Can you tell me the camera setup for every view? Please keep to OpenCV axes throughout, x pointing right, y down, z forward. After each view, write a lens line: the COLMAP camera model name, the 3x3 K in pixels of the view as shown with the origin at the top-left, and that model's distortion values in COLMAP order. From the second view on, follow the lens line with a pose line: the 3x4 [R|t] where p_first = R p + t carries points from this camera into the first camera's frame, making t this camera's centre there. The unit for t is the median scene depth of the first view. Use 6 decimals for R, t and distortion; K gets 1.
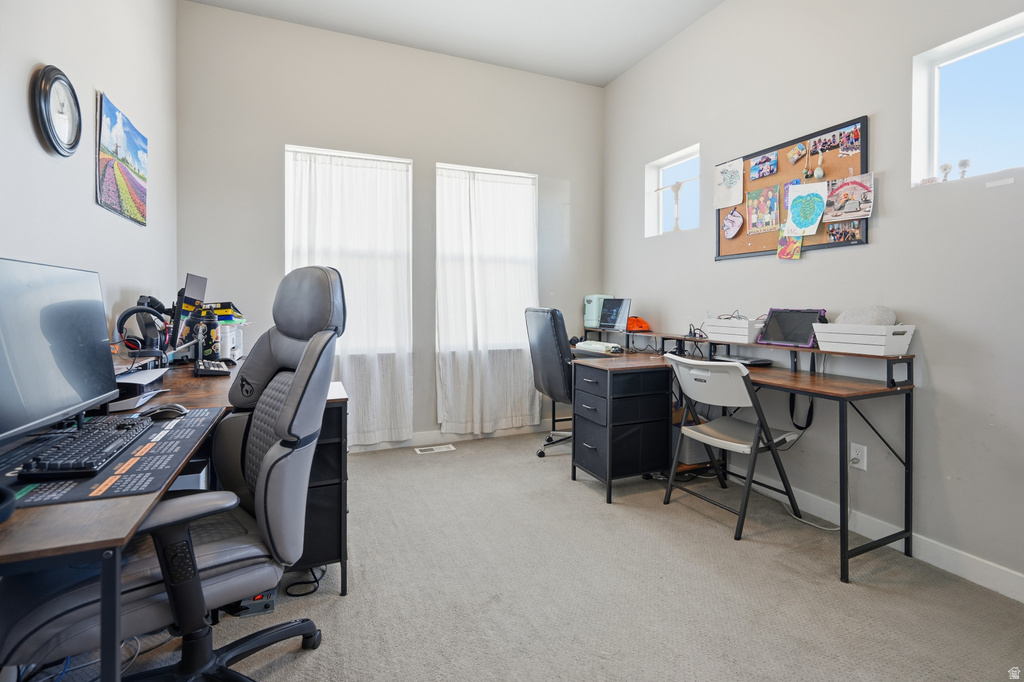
lens RADIAL K [[481.4, 0, 511.8], [0, 481.4, 313.8], [0, 0, 1]] dist [-0.001222, 0.000065]
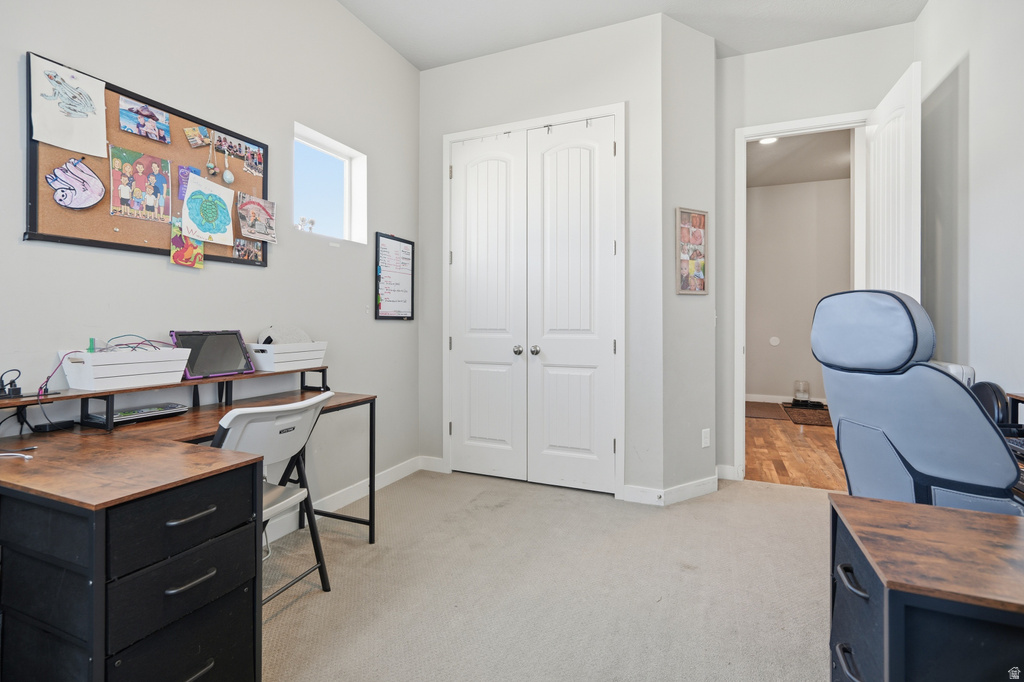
lens RADIAL K [[467.5, 0, 513.3], [0, 467.5, 323.0], [0, 0, 1]] dist [-0.019355, 0.000206]
pose [[-0.691295, -0.005897, 0.722549, -0.325735], [0.011789, 0.999742, 0.019438, -0.032068], [-0.722476, 0.021956, -0.691047, 1.153745]]
